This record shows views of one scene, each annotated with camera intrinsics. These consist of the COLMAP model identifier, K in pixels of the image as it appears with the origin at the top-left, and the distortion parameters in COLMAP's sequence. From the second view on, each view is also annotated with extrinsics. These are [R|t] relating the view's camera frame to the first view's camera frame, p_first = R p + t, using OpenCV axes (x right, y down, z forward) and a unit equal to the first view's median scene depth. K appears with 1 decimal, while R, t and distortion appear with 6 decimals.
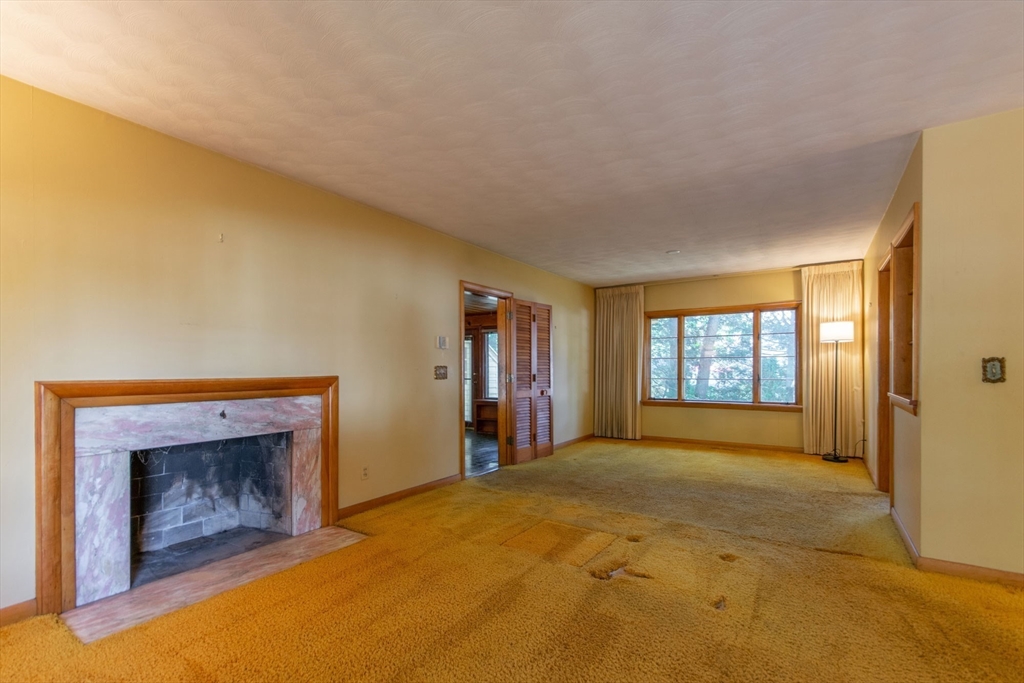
lens RADIAL K [[460.6, 0, 511.3], [0, 460.6, 371.6], [0, 0, 1]] dist [0.002122, -0.000086]
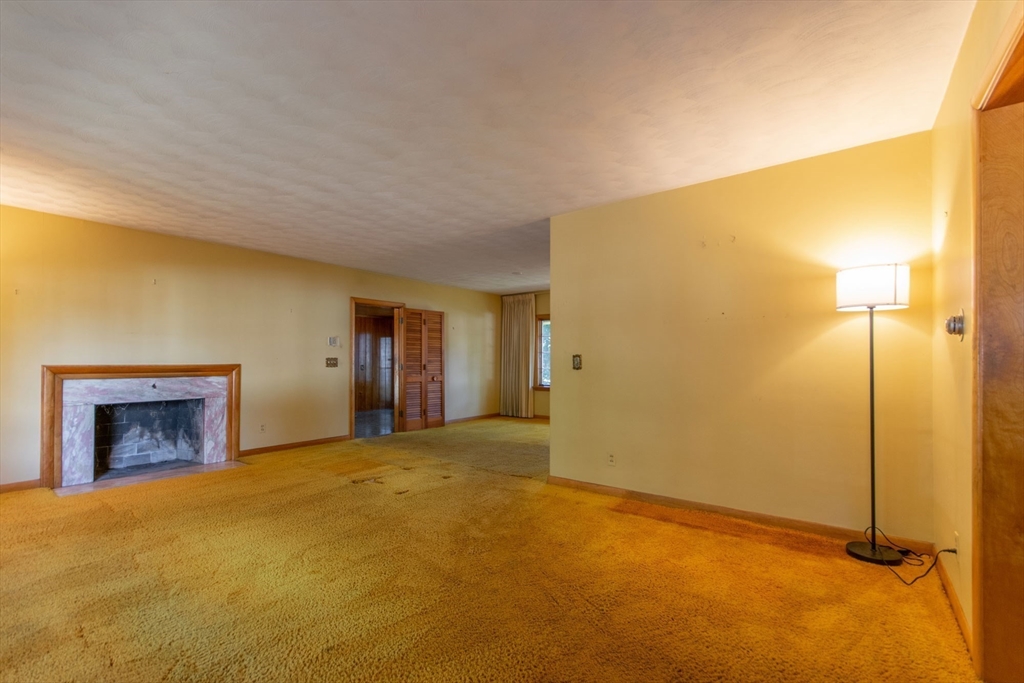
lens RADIAL K [[451.4, 0, 512.8], [0, 451.4, 357.4], [0, 0, 1]] dist [0.000596, 0.000031]
pose [[0.997982, 0.004788, -0.063322, 0.677578], [-0.005610, 0.999902, -0.012823, 0.001538], [0.063255, 0.013152, 0.997911, -0.487736]]
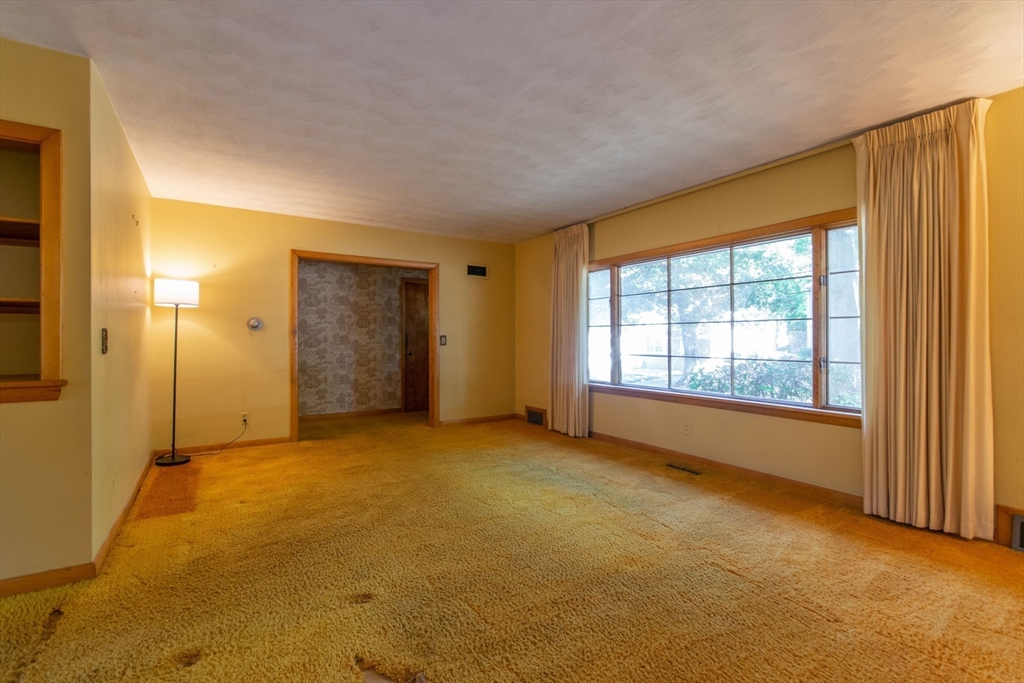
lens RADIAL K [[470.8, 0, 509.7], [0, 470.8, 343.4], [0, 0, 1]] dist [0.000505, -0.000287]
pose [[-0.912725, 0.002359, 0.408568, -0.126355], [0.009199, 0.999848, 0.014777, -0.004358], [-0.408471, 0.017246, -0.912608, 1.169439]]
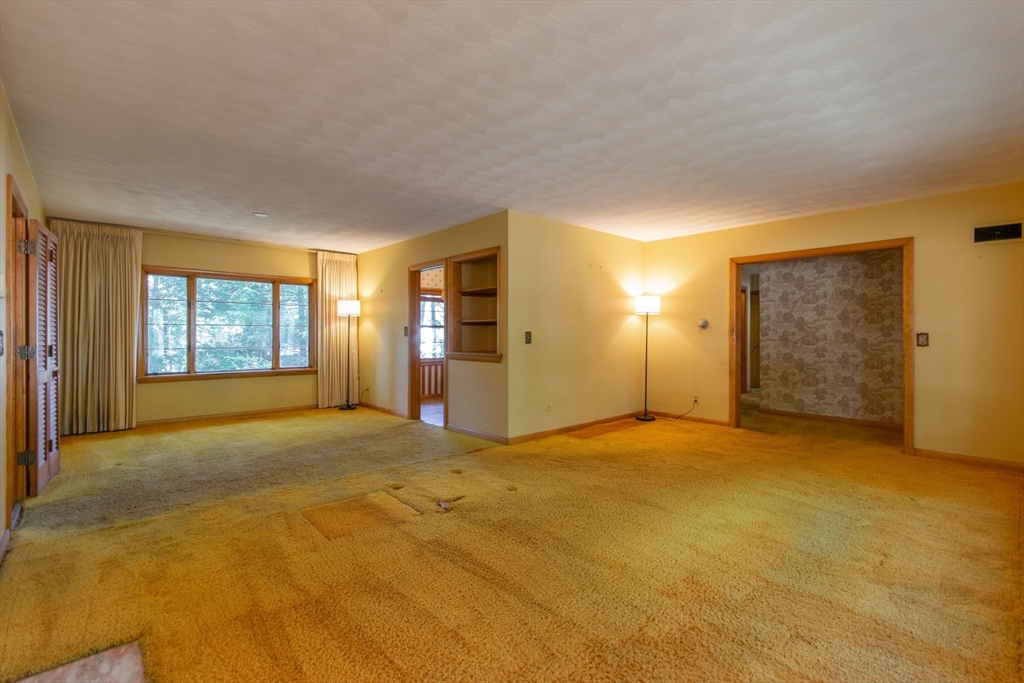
lens RADIAL K [[457.7, 0, 514.6], [0, 457.7, 337.2], [0, 0, 1]] dist [0.001447, -0.000379]
pose [[0.246157, 0.000227, 0.969230, -0.704423], [0.004862, 0.999987, -0.001469, -0.001996], [-0.969218, 0.005074, 0.246152, 0.411979]]
